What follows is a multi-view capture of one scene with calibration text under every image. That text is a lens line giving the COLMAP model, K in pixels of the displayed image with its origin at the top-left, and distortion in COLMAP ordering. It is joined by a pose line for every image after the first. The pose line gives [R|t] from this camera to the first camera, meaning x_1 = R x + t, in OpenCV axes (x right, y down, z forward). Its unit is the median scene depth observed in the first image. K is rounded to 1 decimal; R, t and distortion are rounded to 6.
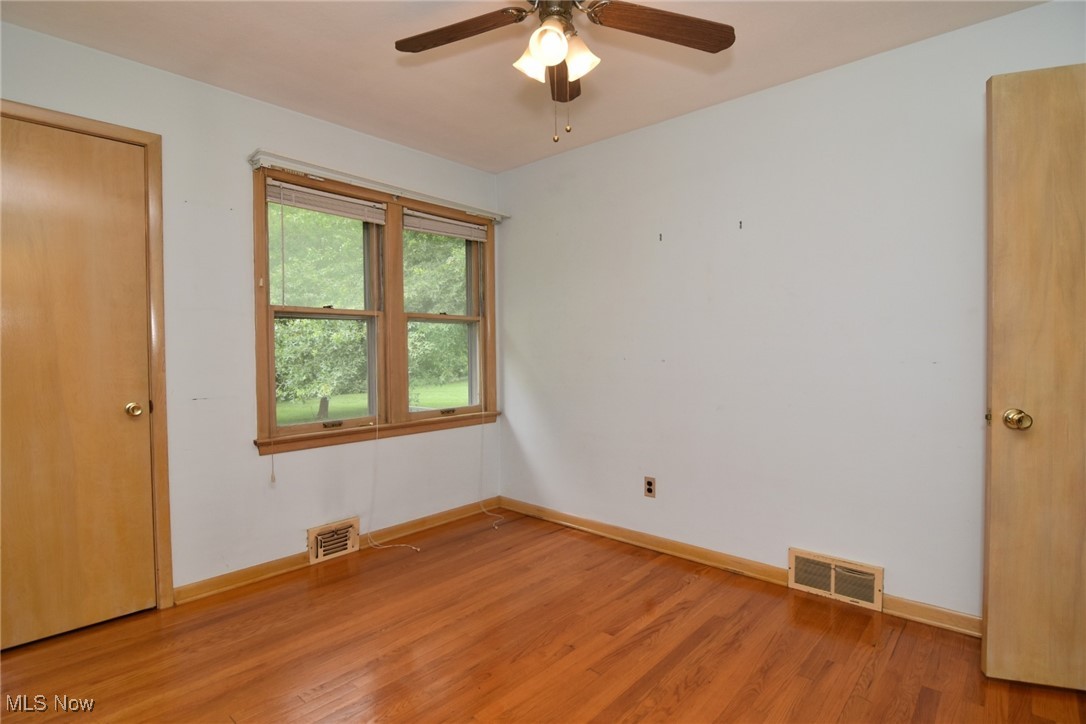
lens RADIAL K [[530.5, 0, 547.6], [0, 530.5, 361.2], [0, 0, 1]] dist [-0.010099, -0.006924]
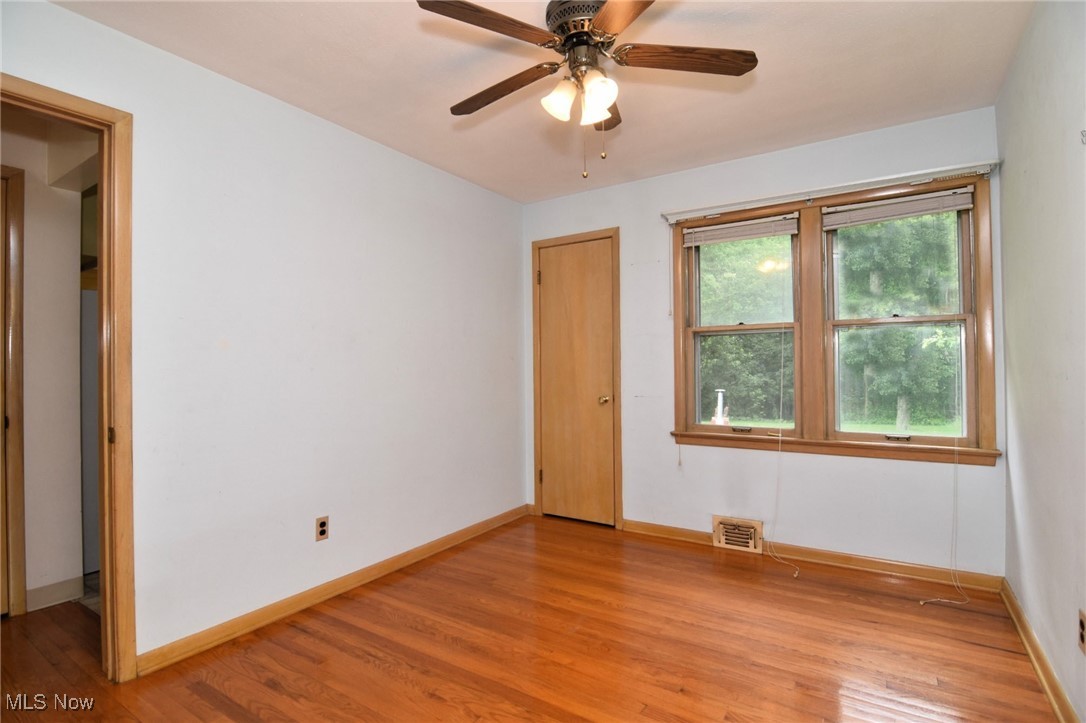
lens RADIAL K [[530.5, 0, 547.4], [0, 530.5, 361.5], [0, 0, 1]] dist [-0.010099, -0.006924]
pose [[0.154654, -0.001622, -0.987967, 0.641212], [-0.009644, 0.999949, -0.003152, -0.015883], [0.987922, 0.010016, 0.154631, 0.439842]]
